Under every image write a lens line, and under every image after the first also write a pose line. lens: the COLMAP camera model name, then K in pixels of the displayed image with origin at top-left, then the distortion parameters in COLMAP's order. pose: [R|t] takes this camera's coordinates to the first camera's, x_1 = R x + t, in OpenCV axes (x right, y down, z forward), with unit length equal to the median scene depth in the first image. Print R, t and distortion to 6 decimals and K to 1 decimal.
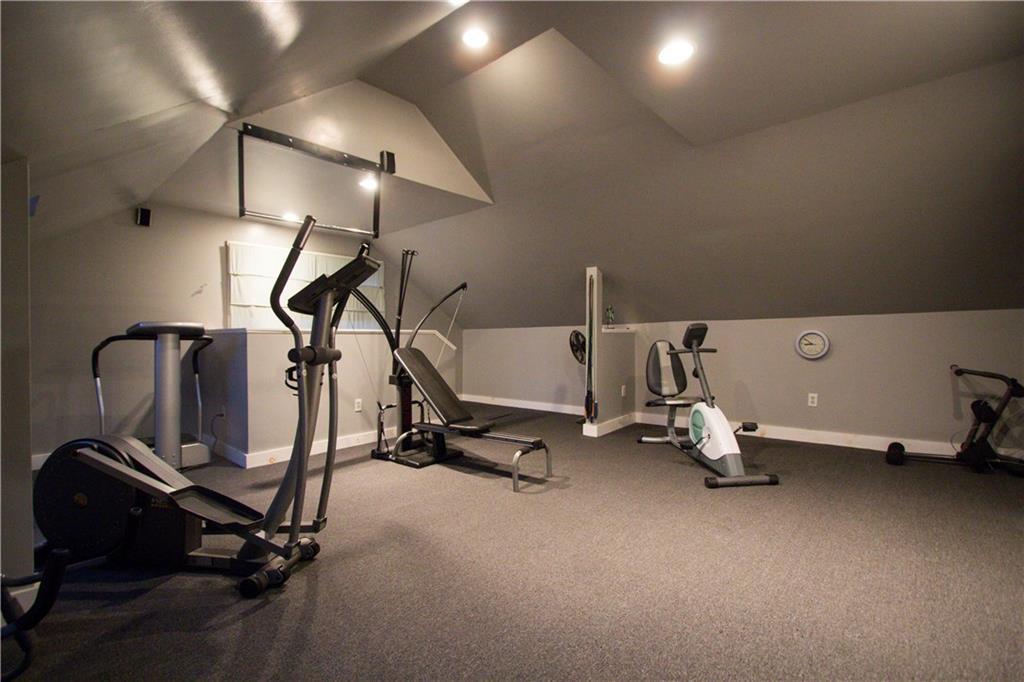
lens RADIAL K [[475.4, 0, 512.6], [0, 475.4, 341.7], [0, 0, 1]] dist [-0.011146, 0.000114]
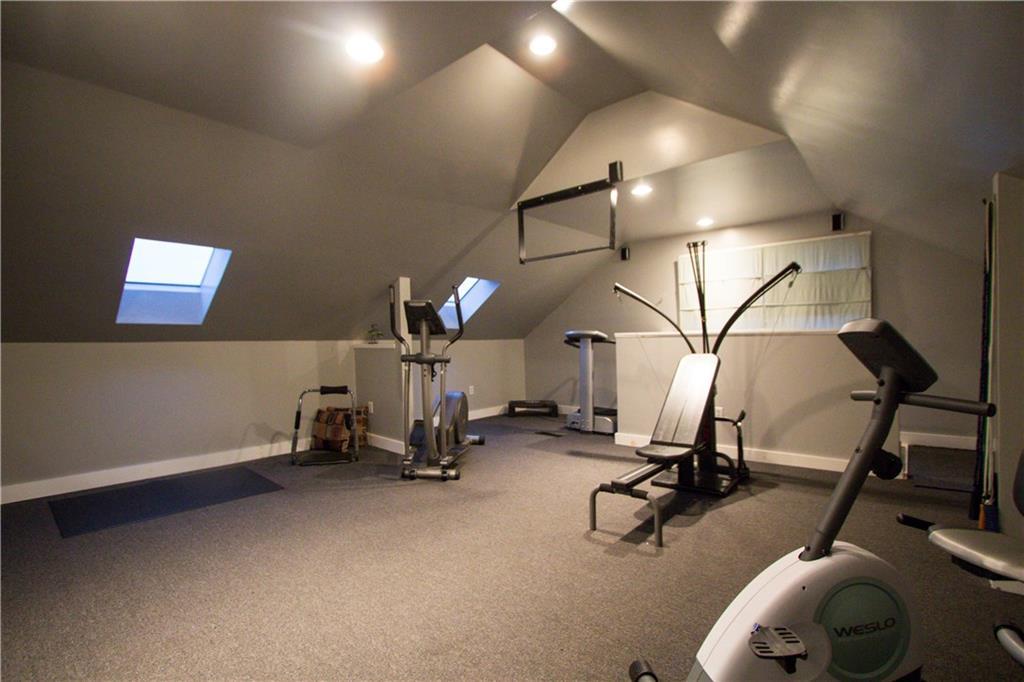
lens RADIAL K [[475.4, 0, 512.6], [0, 475.4, 341.0], [0, 0, 1]] dist [-0.011146, 0.000114]
pose [[0.007292, 0.013523, -0.999882, 0.692316], [0.012445, 0.999830, 0.013613, -0.028487], [0.999896, -0.012542, 0.007123, 0.695536]]
